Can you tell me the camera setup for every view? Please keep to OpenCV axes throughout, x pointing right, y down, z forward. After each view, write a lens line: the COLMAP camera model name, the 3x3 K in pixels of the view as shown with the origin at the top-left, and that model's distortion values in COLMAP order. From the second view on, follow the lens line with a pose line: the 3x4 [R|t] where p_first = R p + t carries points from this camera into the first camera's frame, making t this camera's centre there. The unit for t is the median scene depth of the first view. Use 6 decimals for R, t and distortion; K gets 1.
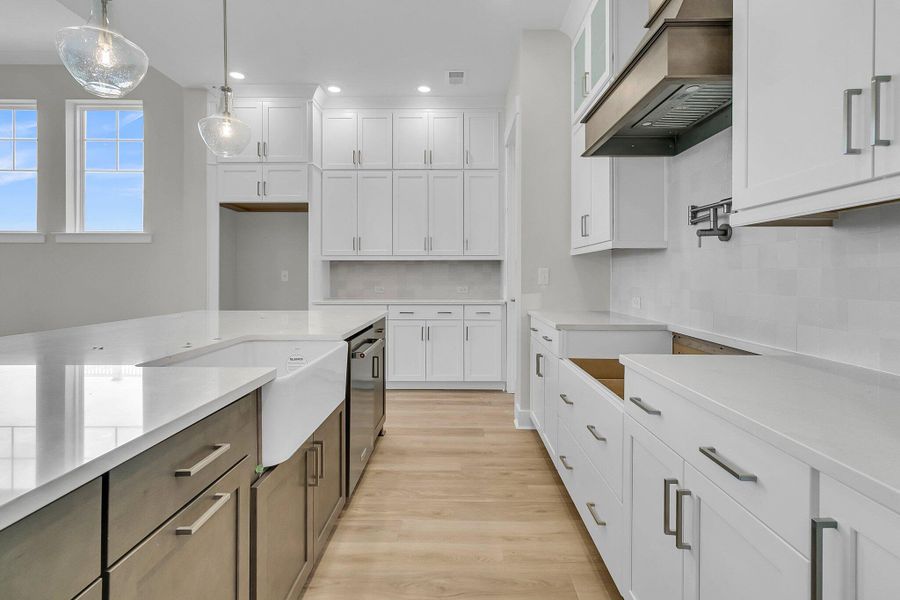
lens RADIAL K [[428.8, 0, 455.4], [0, 428.8, 276.6], [0, 0, 1]] dist [0.002781, 0.000255]
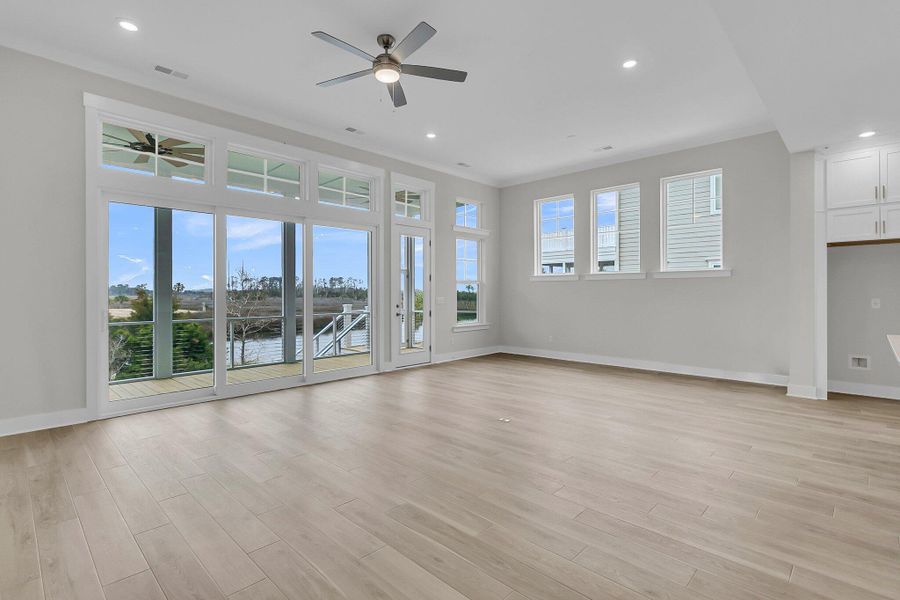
lens RADIAL K [[426.4, 0, 451.8], [0, 426.4, 290.8], [0, 0, 1]] dist [0.003234, 0.000117]
pose [[0.725233, -0.006654, -0.688471, -0.508248], [0.003030, 0.999974, -0.006473, -0.035651], [0.688497, 0.002609, 0.725235, -0.603726]]
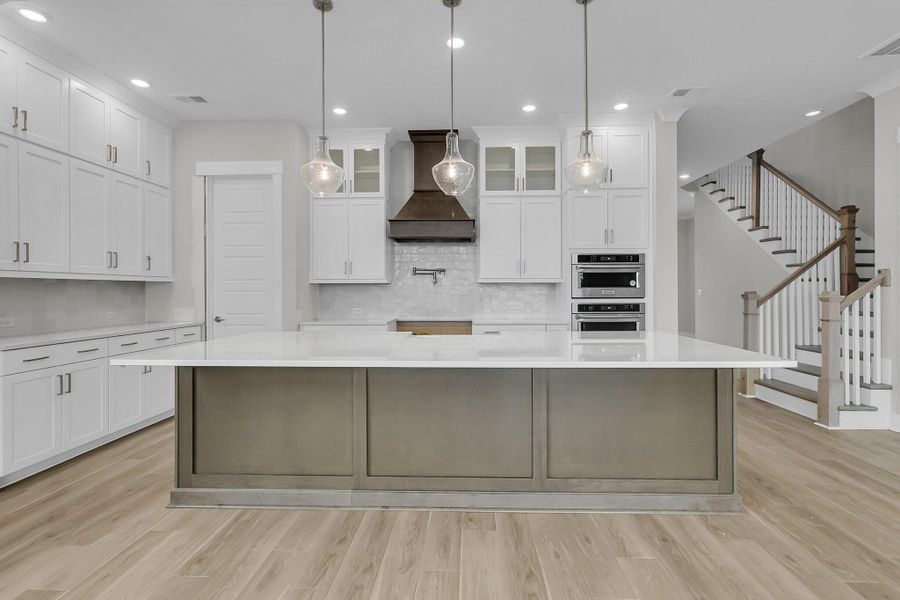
lens RADIAL K [[426.4, 0, 451.8], [0, 426.4, 290.8], [0, 0, 1]] dist [0.003234, 0.000117]
pose [[0.031923, -0.001020, 0.999490, -0.942631], [0.005427, 0.999985, 0.000847, -0.016750], [-0.999476, 0.005397, 0.031928, 0.357857]]
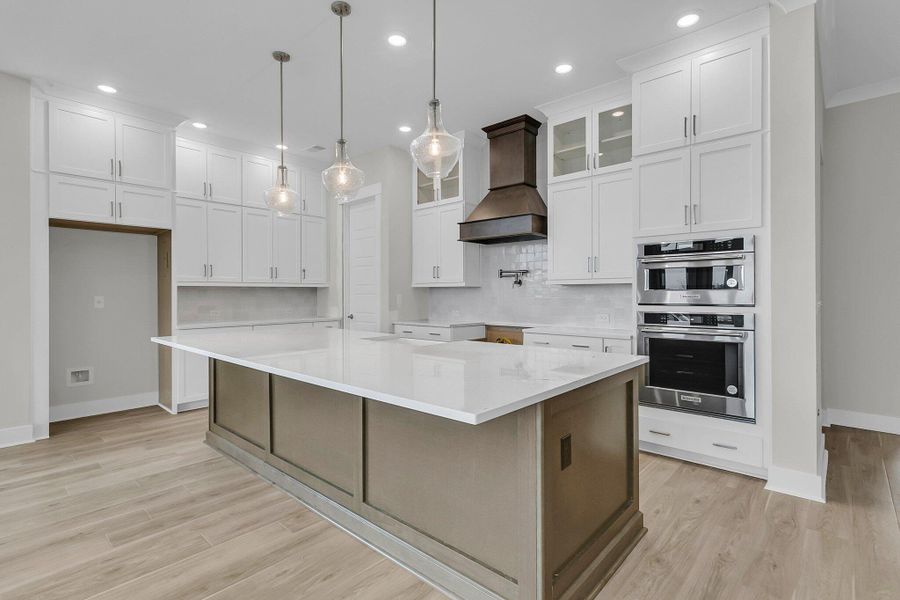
lens RADIAL K [[429.2, 0, 454.1], [0, 429.2, 295.7], [0, 0, 1]] dist [0.003753, 0.001187]
pose [[0.663341, -0.007427, 0.748280, -0.684270], [0.005860, 0.999972, 0.004730, -0.017769], [-0.748294, 0.001247, 0.663366, -0.180284]]
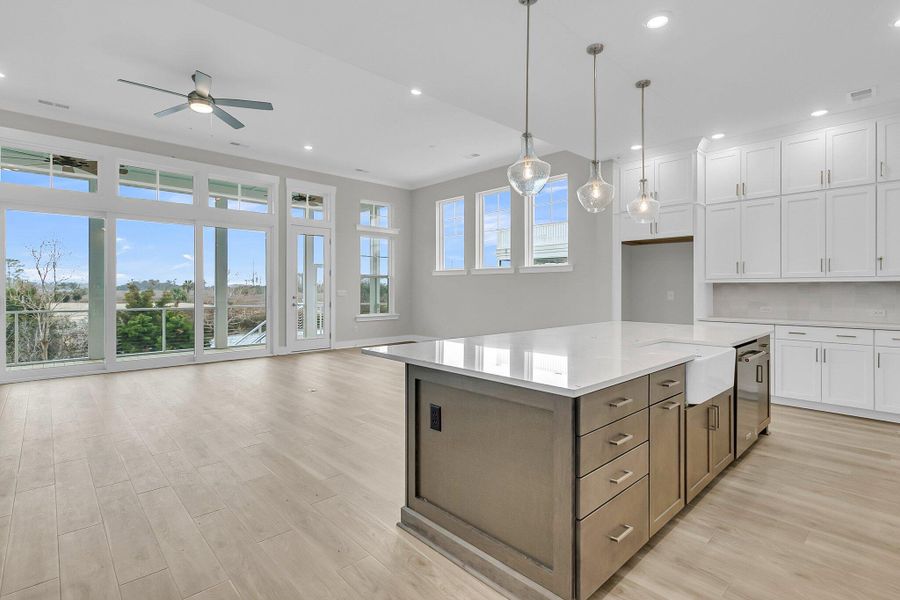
lens RADIAL K [[430.0, 0, 454.1], [0, 430.0, 288.7], [0, 0, 1]] dist [0.002375, 0.000458]
pose [[0.690463, -0.000485, -0.723368, 0.069352], [-0.000324, 0.999999, -0.000980, -0.023226], [0.723368, 0.000911, 0.690462, -0.330436]]
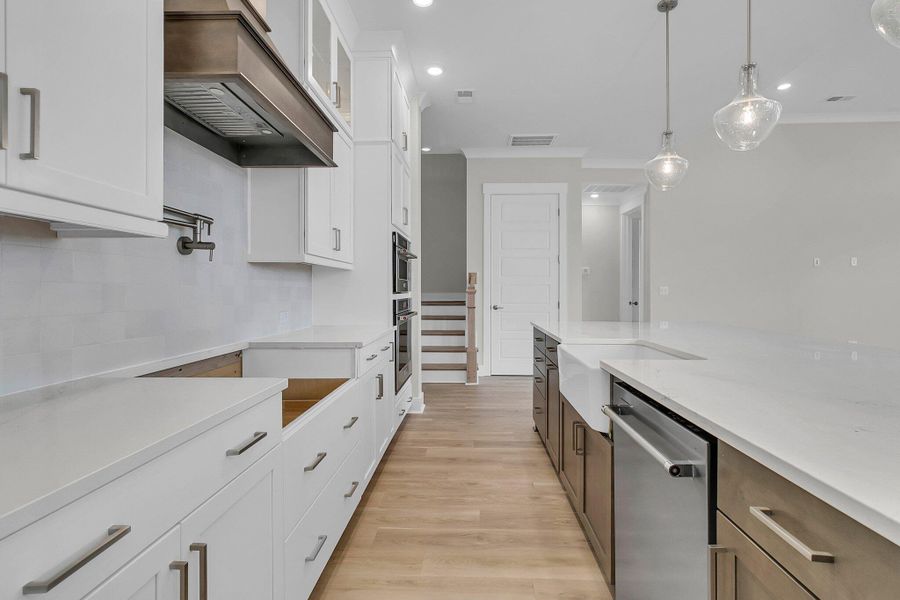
lens RADIAL K [[426.4, 0, 451.8], [0, 426.4, 290.8], [0, 0, 1]] dist [0.003234, 0.000117]
pose [[-0.999108, 0.000888, 0.042207, -0.001448], [0.000981, 0.999997, 0.002180, -0.002703], [-0.042205, 0.002219, -0.999107, 0.854641]]
